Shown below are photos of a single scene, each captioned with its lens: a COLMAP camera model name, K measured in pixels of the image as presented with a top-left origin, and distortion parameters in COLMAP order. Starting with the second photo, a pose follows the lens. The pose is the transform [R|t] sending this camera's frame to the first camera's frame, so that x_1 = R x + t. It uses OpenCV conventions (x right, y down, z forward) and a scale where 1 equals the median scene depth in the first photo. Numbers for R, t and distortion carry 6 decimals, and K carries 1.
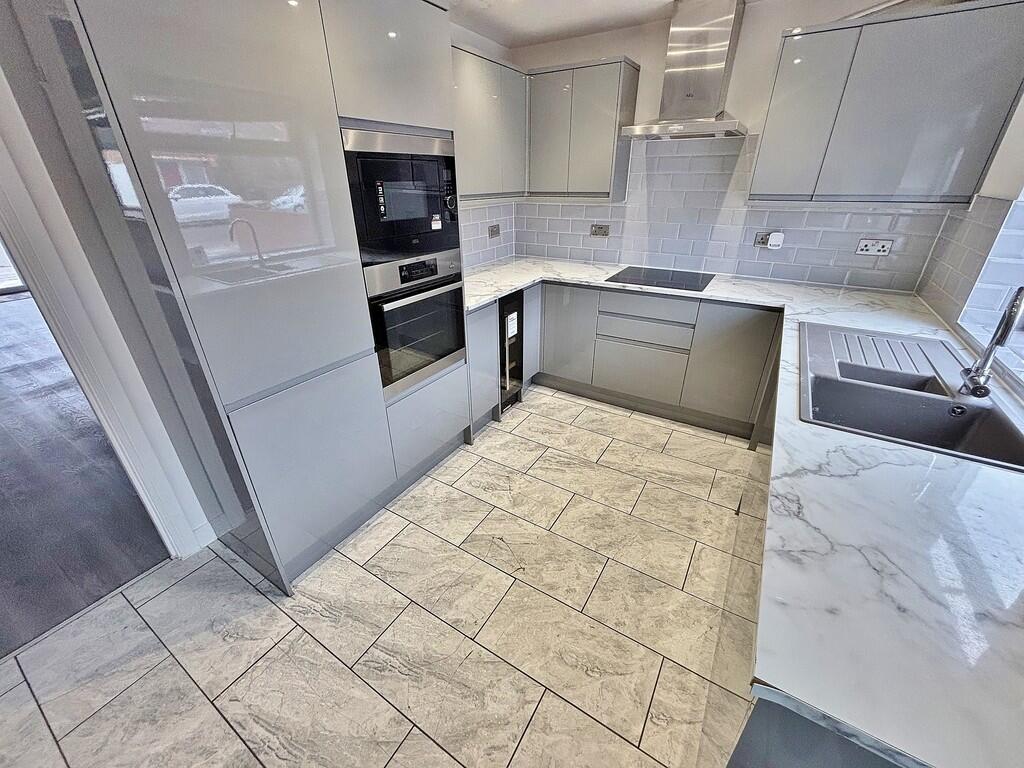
lens RADIAL K [[412.7, 0, 512.9], [0, 412.7, 383.1], [0, 0, 1]] dist [0.003357, 0.000256]
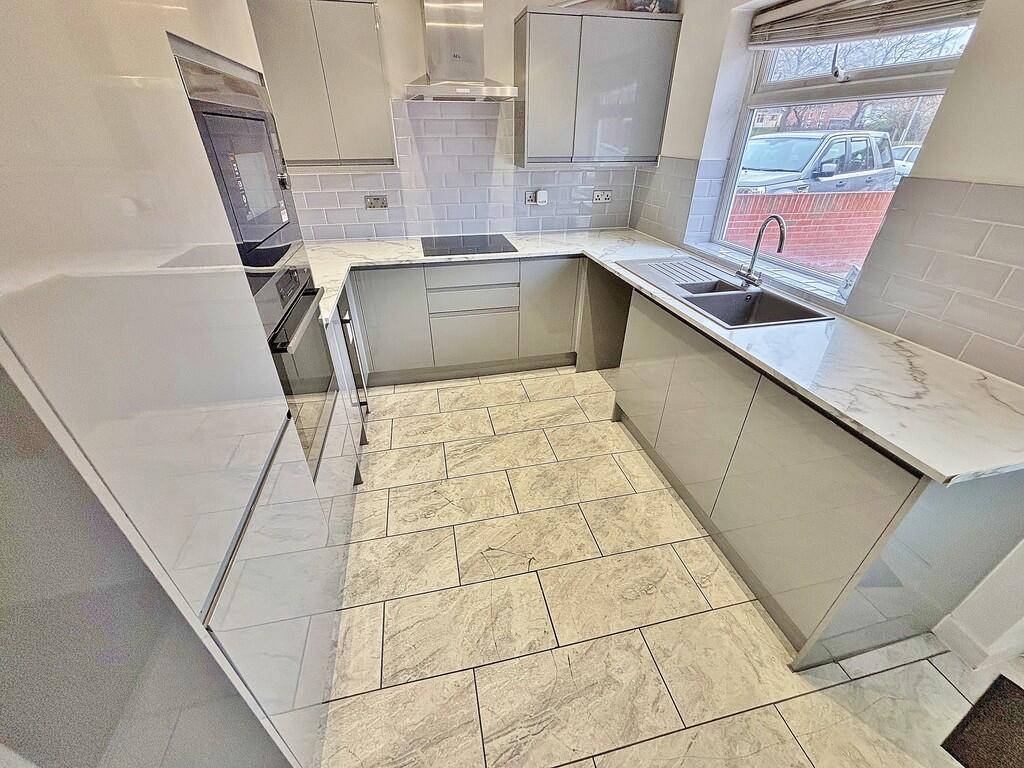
lens RADIAL K [[411.9, 0, 511.9], [0, 411.9, 382.4], [0, 0, 1]] dist [0.000987, -0.000303]
pose [[0.715484, -0.354154, 0.602210, -0.379202], [0.306745, 0.933707, 0.184661, -0.116378], [-0.627686, 0.052603, 0.776687, 0.207461]]
